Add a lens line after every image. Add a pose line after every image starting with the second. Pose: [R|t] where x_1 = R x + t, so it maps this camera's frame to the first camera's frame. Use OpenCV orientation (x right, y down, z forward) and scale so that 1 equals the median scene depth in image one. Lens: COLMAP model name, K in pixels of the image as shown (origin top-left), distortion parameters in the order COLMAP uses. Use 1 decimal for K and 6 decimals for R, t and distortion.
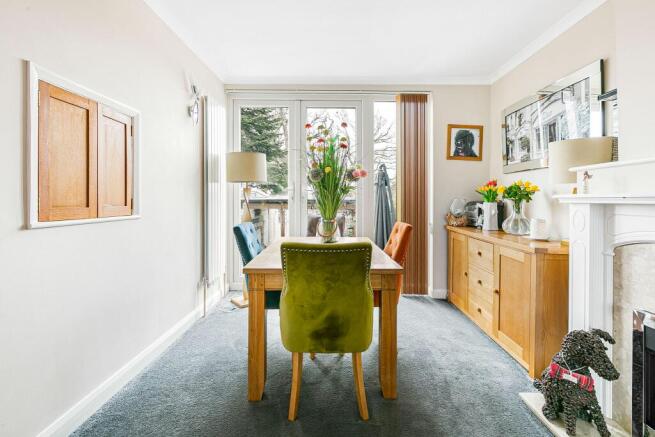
lens RADIAL K [[303.0, 0, 328.5], [0, 303.0, 199.5], [0, 0, 1]] dist [0.000975, 0.000512]
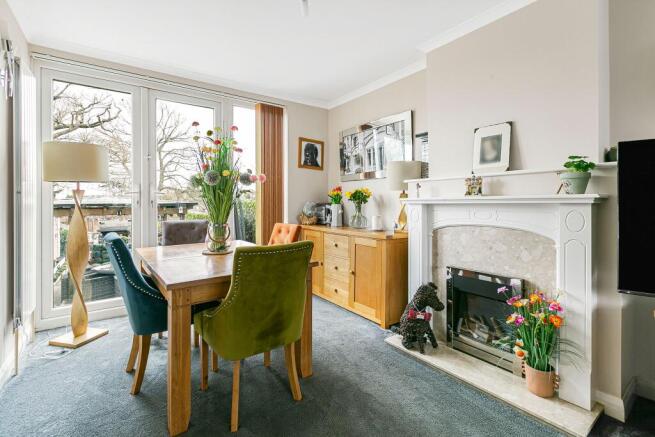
lens RADIAL K [[299.2, 0, 326.1], [0, 299.2, 201.4], [0, 0, 1]] dist [-0.001507, -0.000052]
pose [[0.802333, -0.007943, 0.596824, -0.283842], [0.010034, 0.999950, -0.000180, -0.002860], [-0.596792, 0.006133, 0.802372, 0.032951]]
